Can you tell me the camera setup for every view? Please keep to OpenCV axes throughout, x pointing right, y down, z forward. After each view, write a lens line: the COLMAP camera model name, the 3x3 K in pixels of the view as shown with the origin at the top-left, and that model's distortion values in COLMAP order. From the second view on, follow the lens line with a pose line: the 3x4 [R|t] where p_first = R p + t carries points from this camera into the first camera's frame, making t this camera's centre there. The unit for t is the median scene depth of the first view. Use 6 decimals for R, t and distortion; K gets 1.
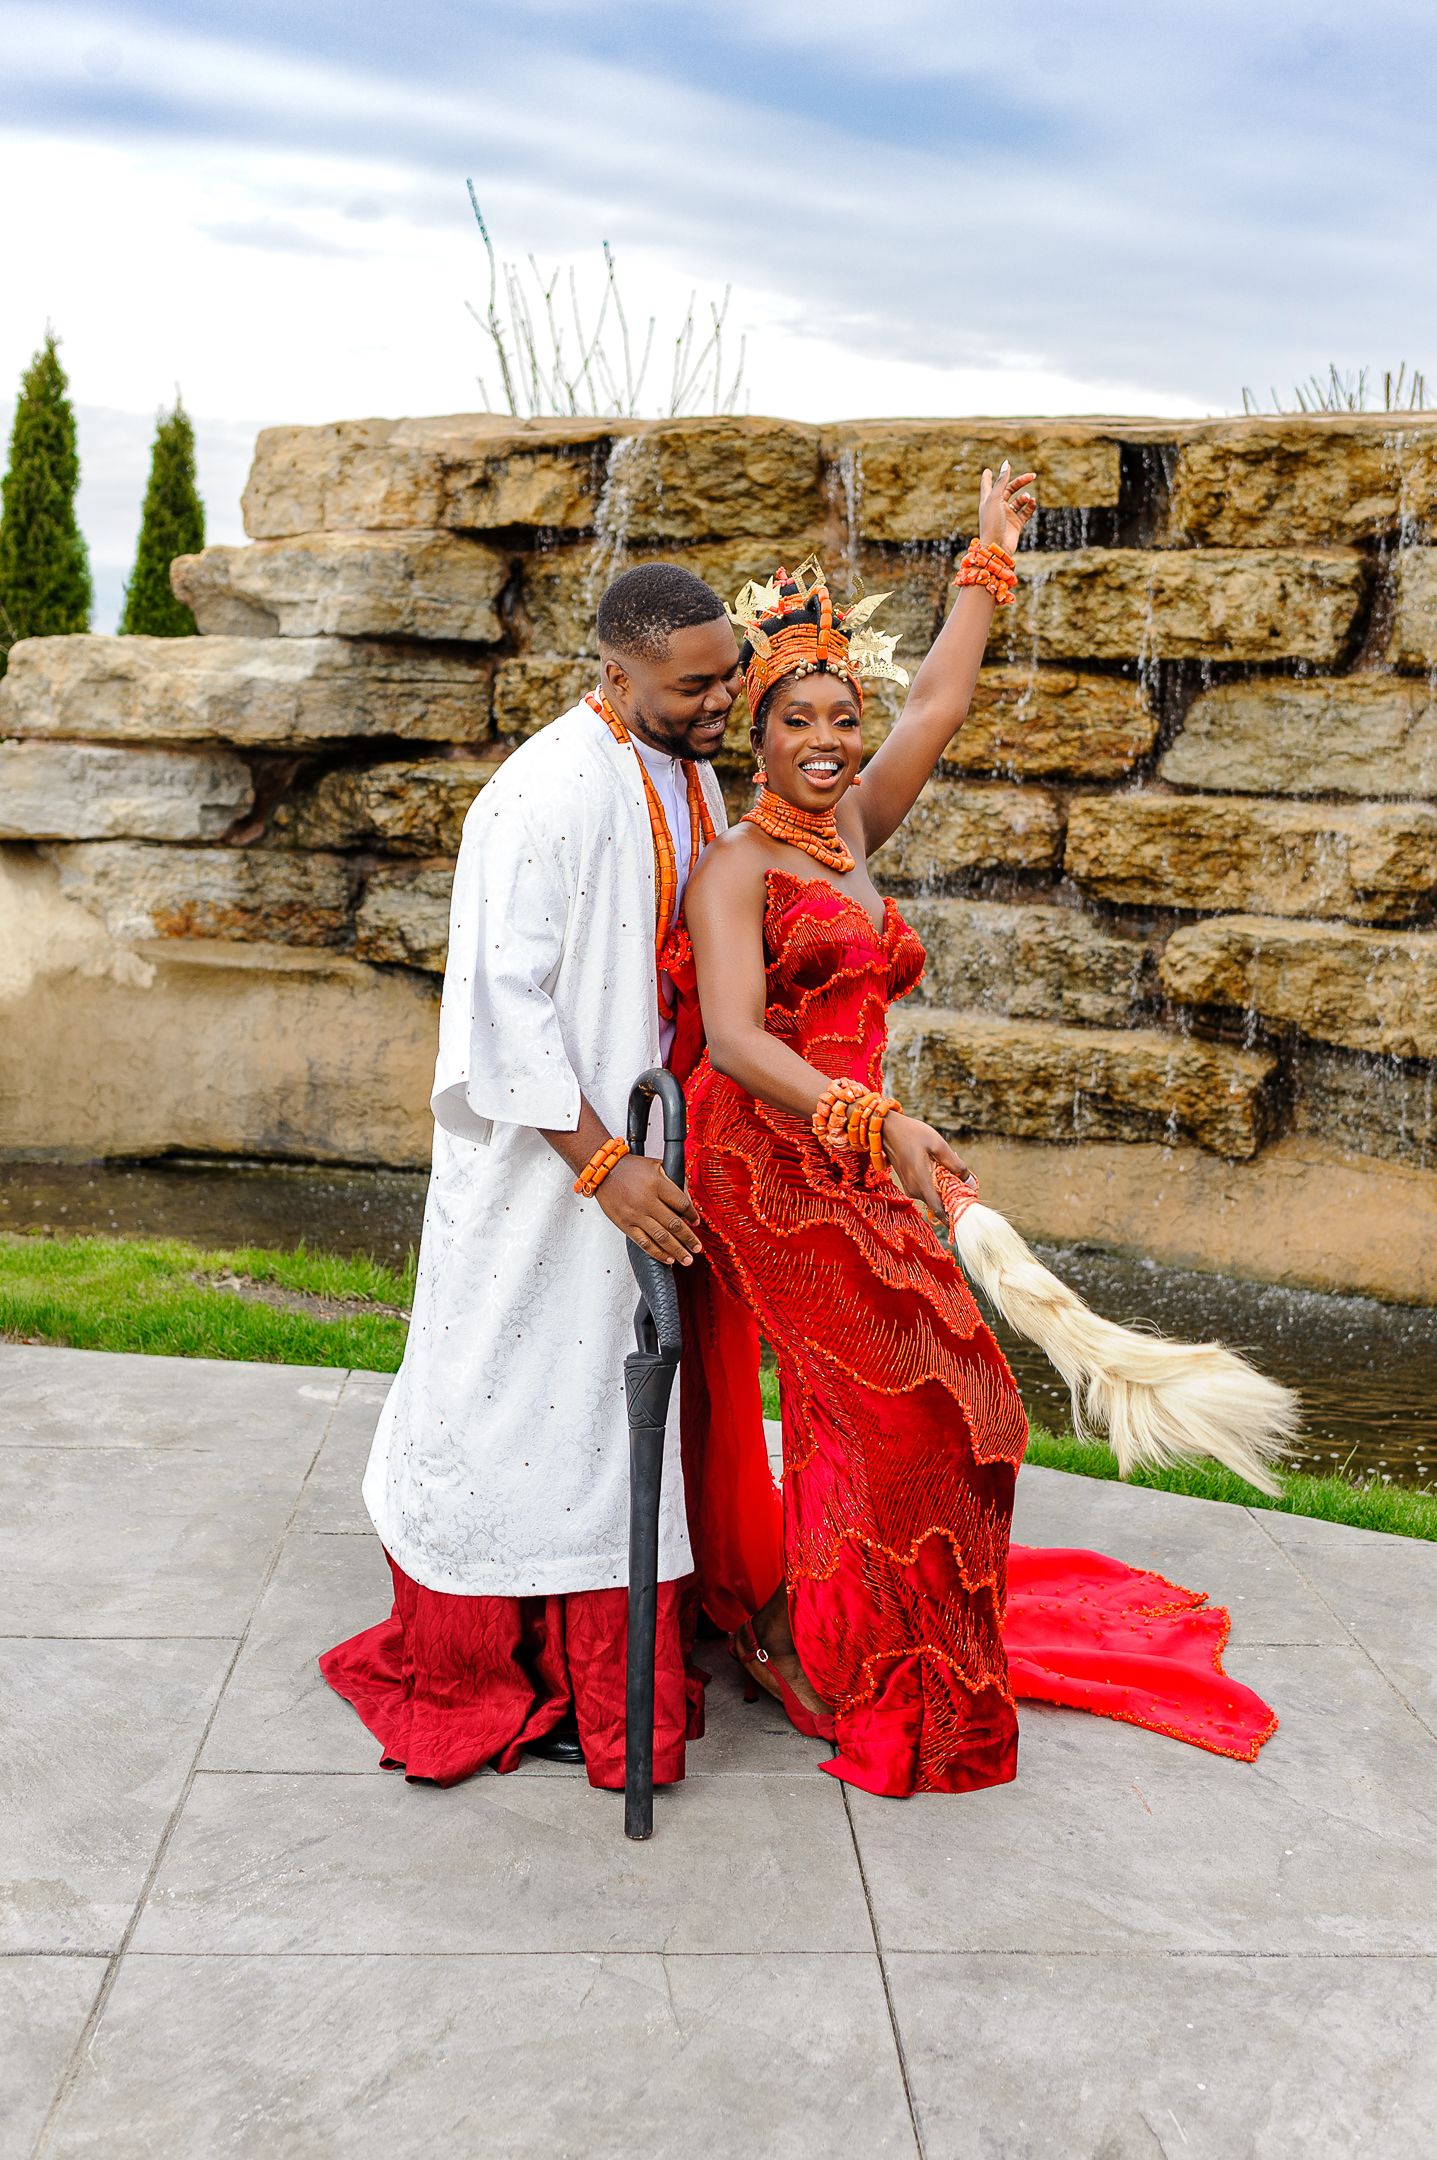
lens RADIAL K [[2195.6, 0, 674.0], [0, 2195.6, 1057.5], [0, 0, 1]] dist [0.009393, -0.001227]
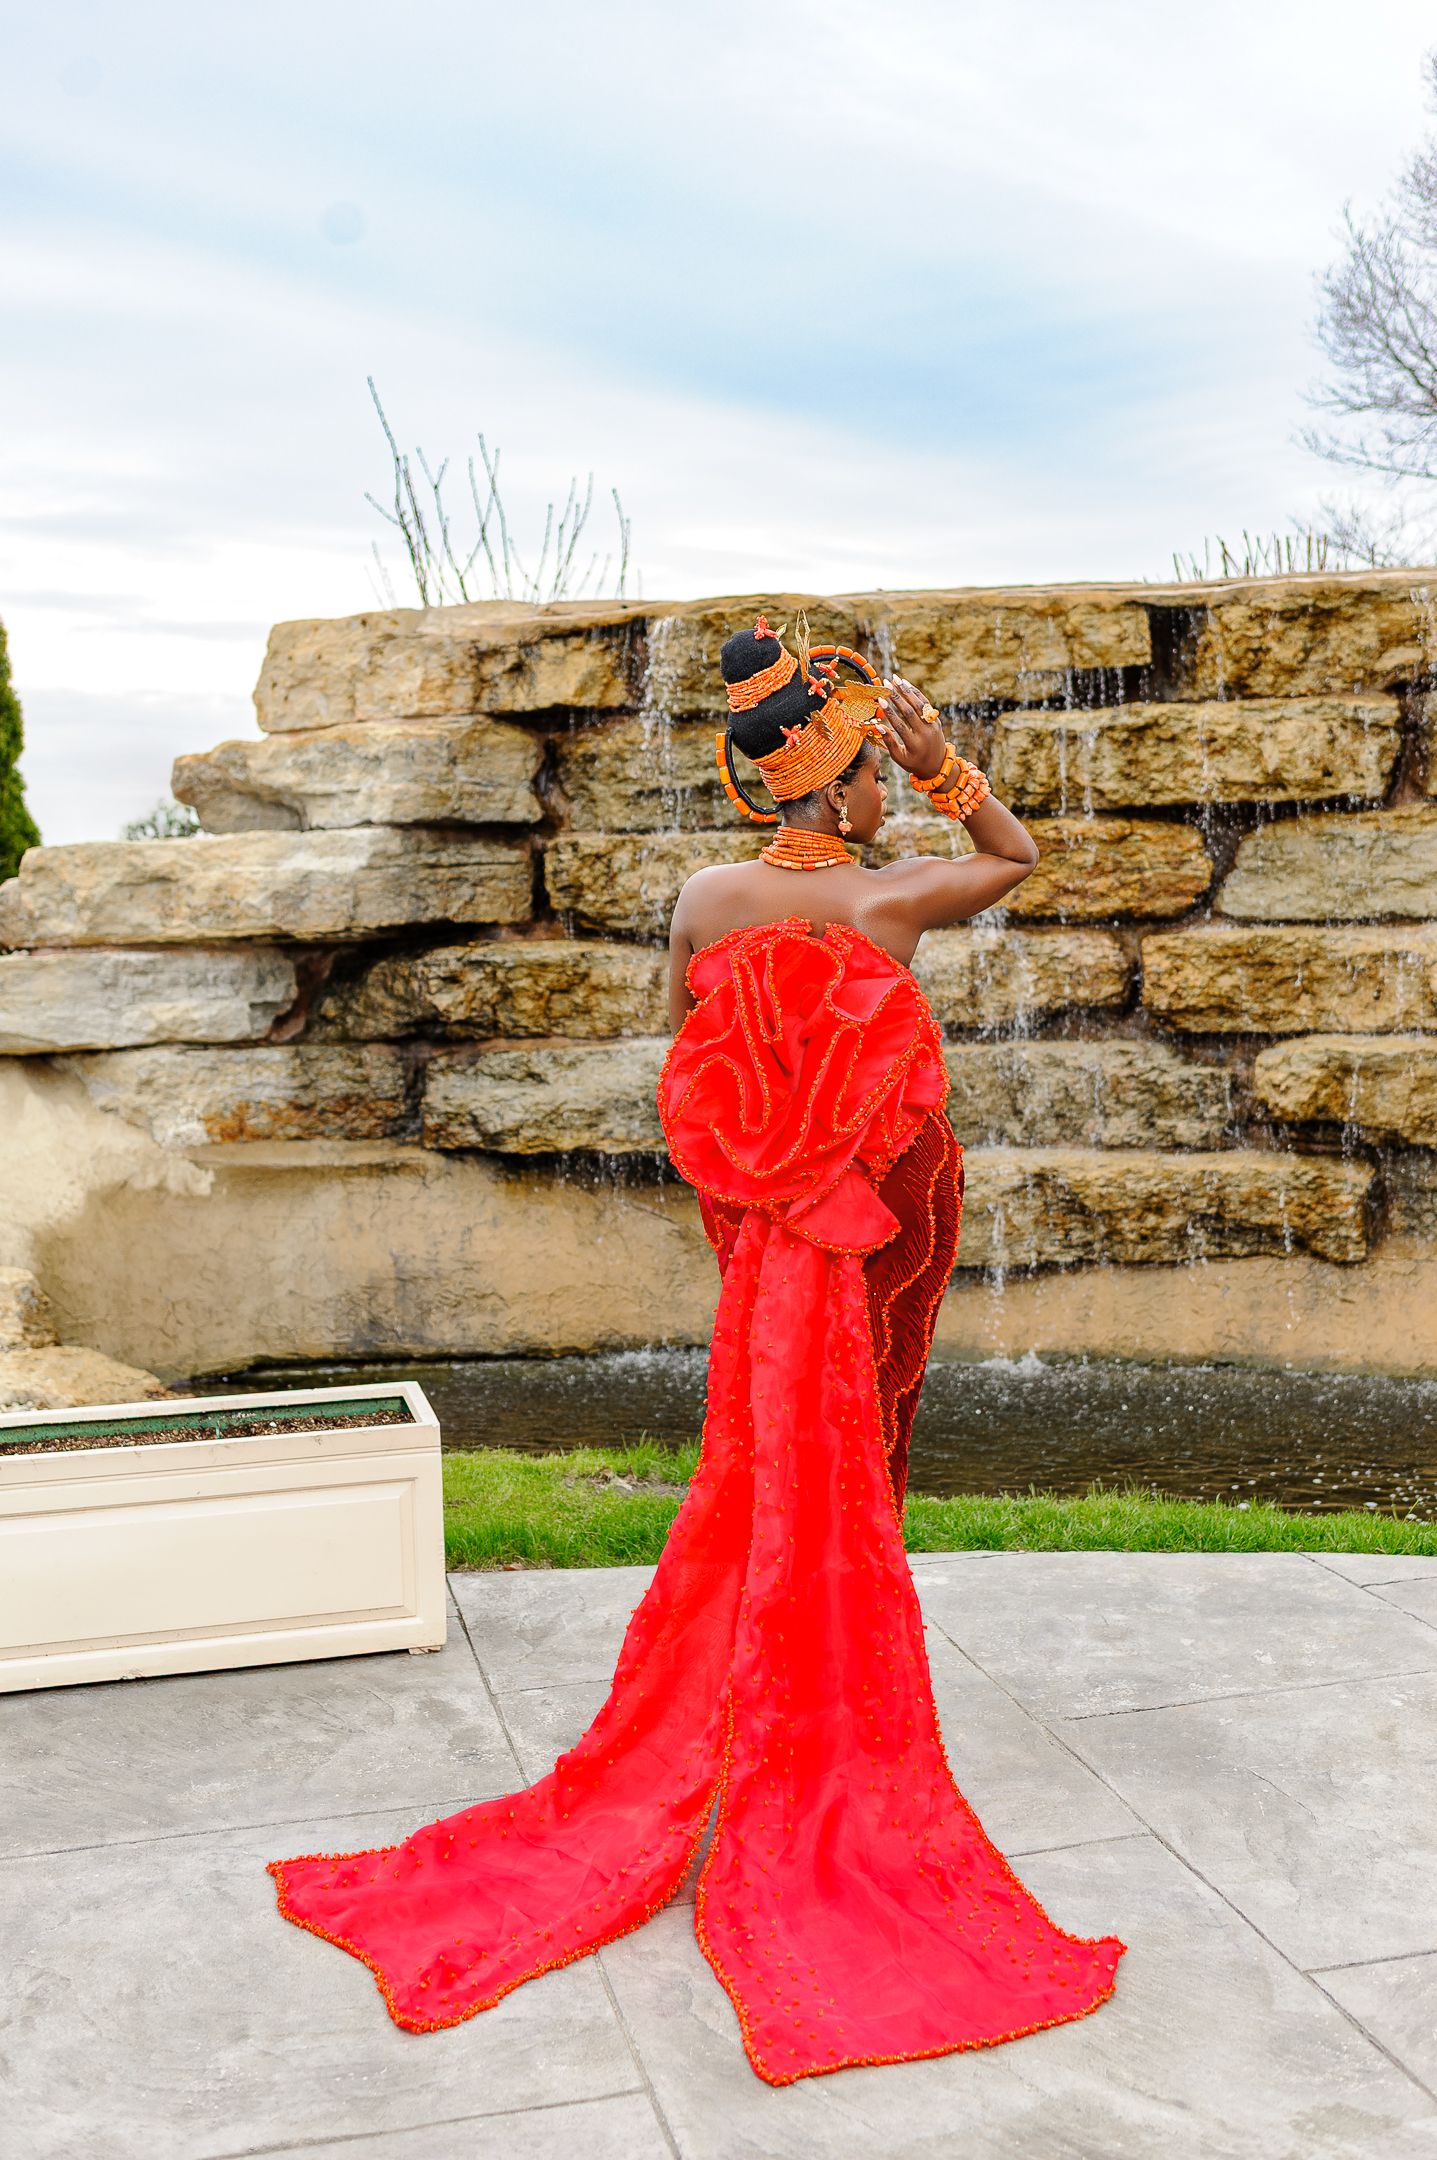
lens RADIAL K [[2152.5, 0, 724.6], [0, 2152.5, 1040.8], [0, 0, 1]] dist [0.005534, 0.003209]
pose [[0.976916, -0.074796, 0.200103, -0.221026], [0.090473, 0.993410, -0.070371, -0.013534], [-0.193521, 0.086850, 0.977245, 0.031036]]
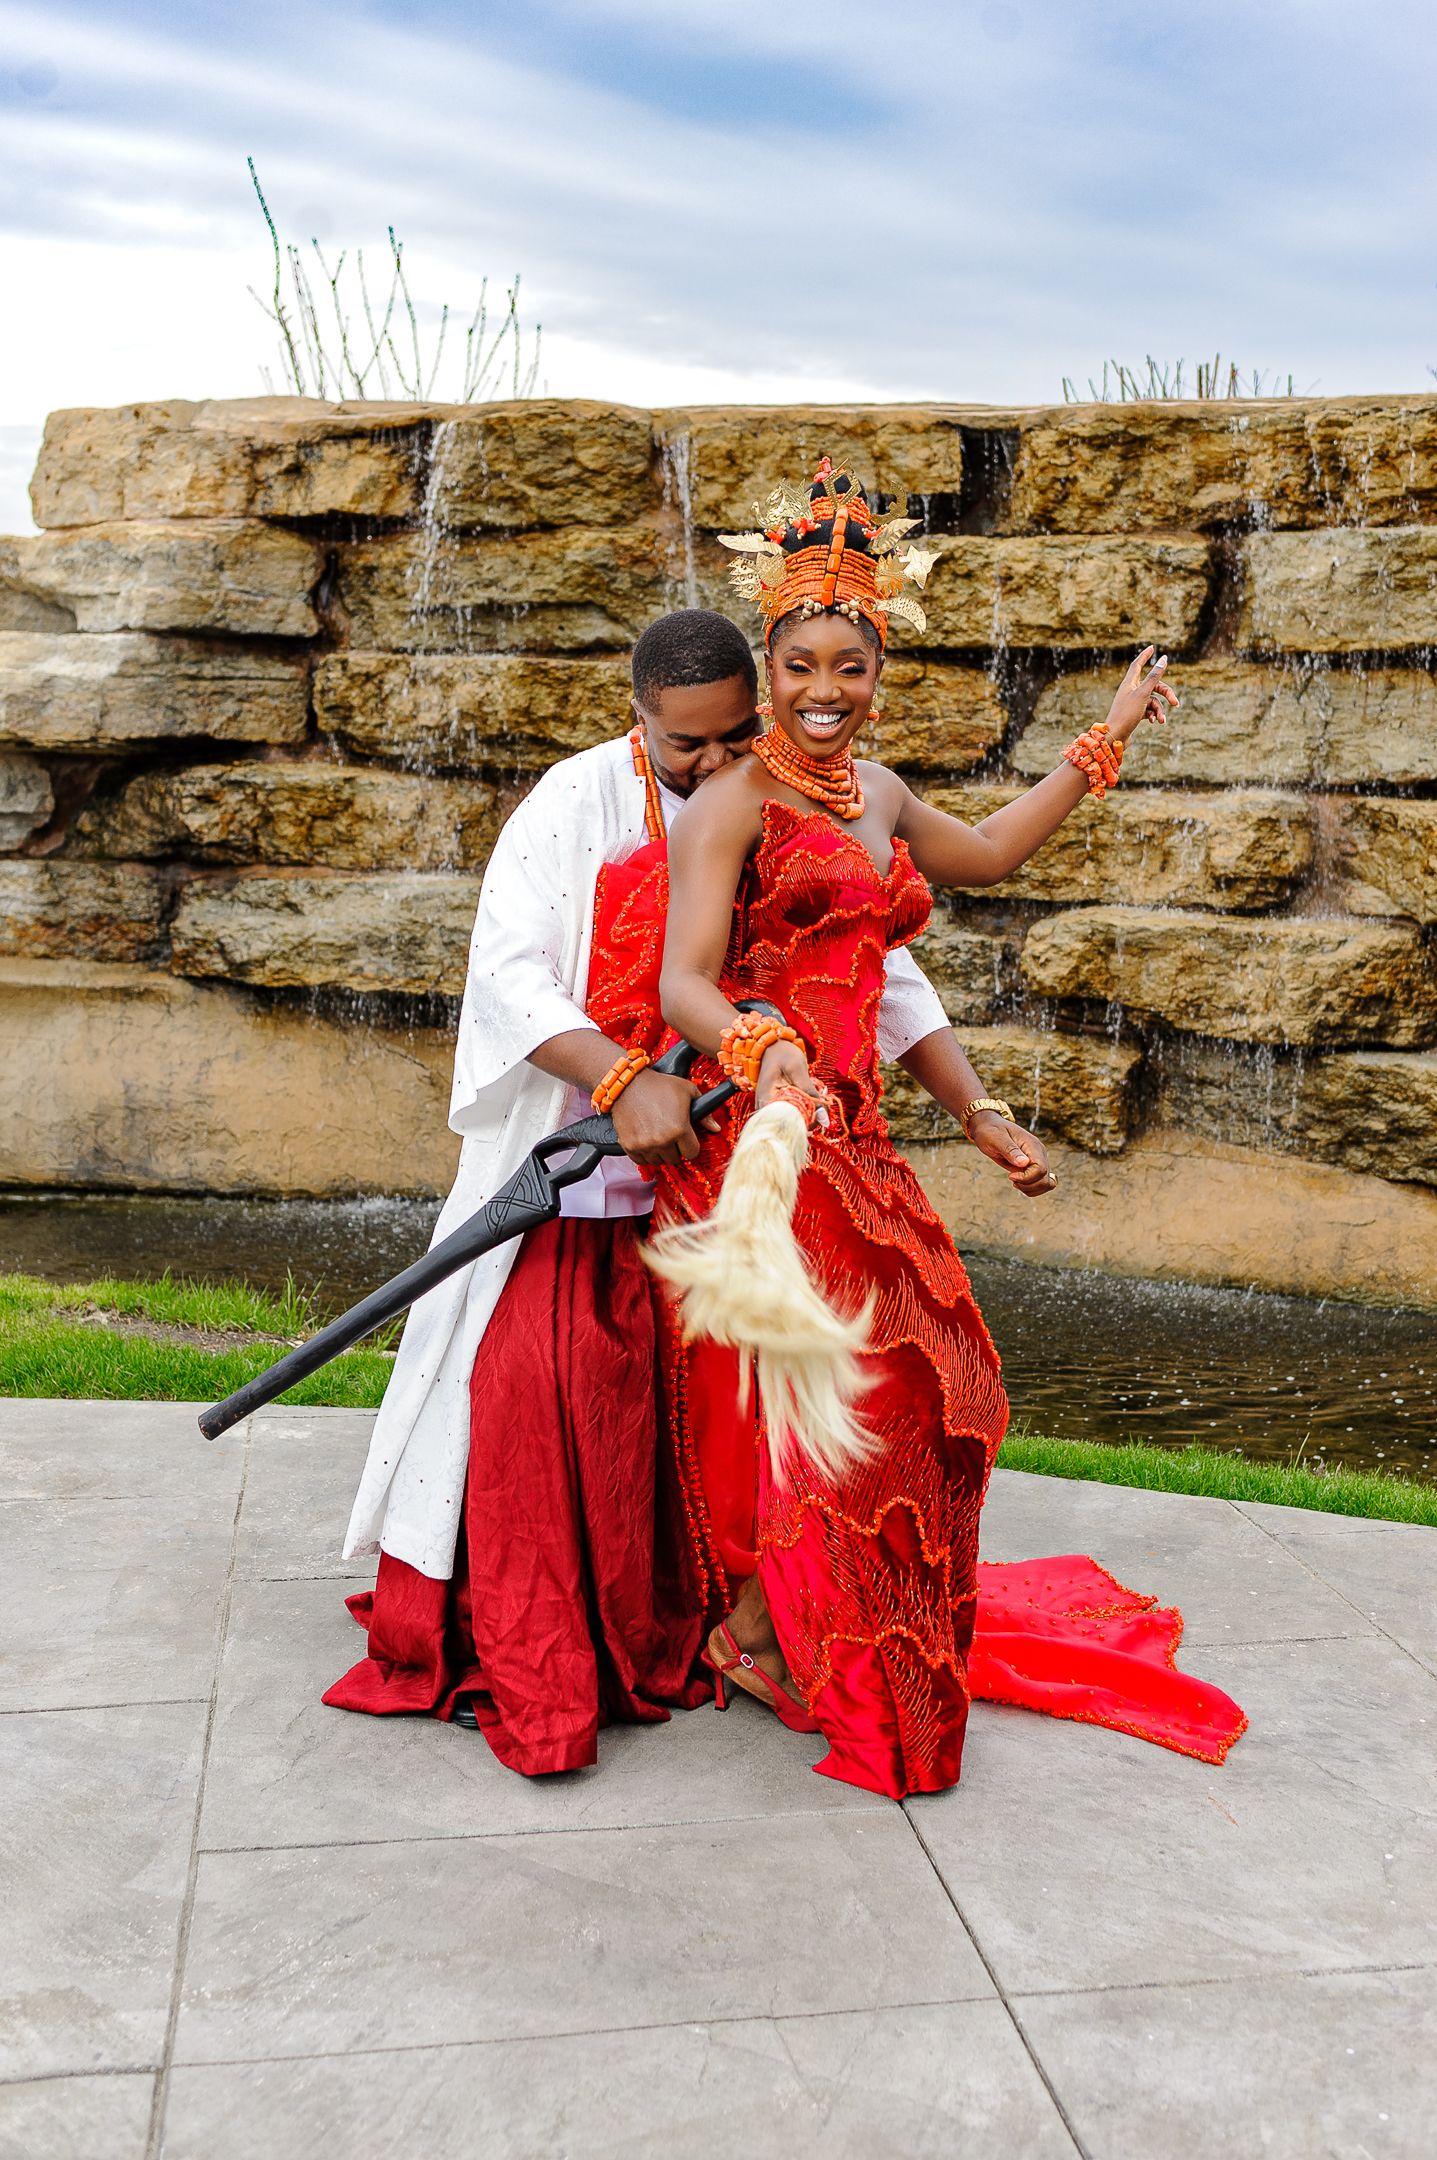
lens RADIAL K [[2230.6, 0, 695.8], [0, 2230.6, 1066.8], [0, 0, 1]] dist [0.009558, -0.003720]
pose [[0.992360, -0.028393, 0.120061, -0.041387], [0.029106, 0.999568, -0.004185, 0.005868], [-0.119890, 0.007648, 0.992758, 0.026799]]
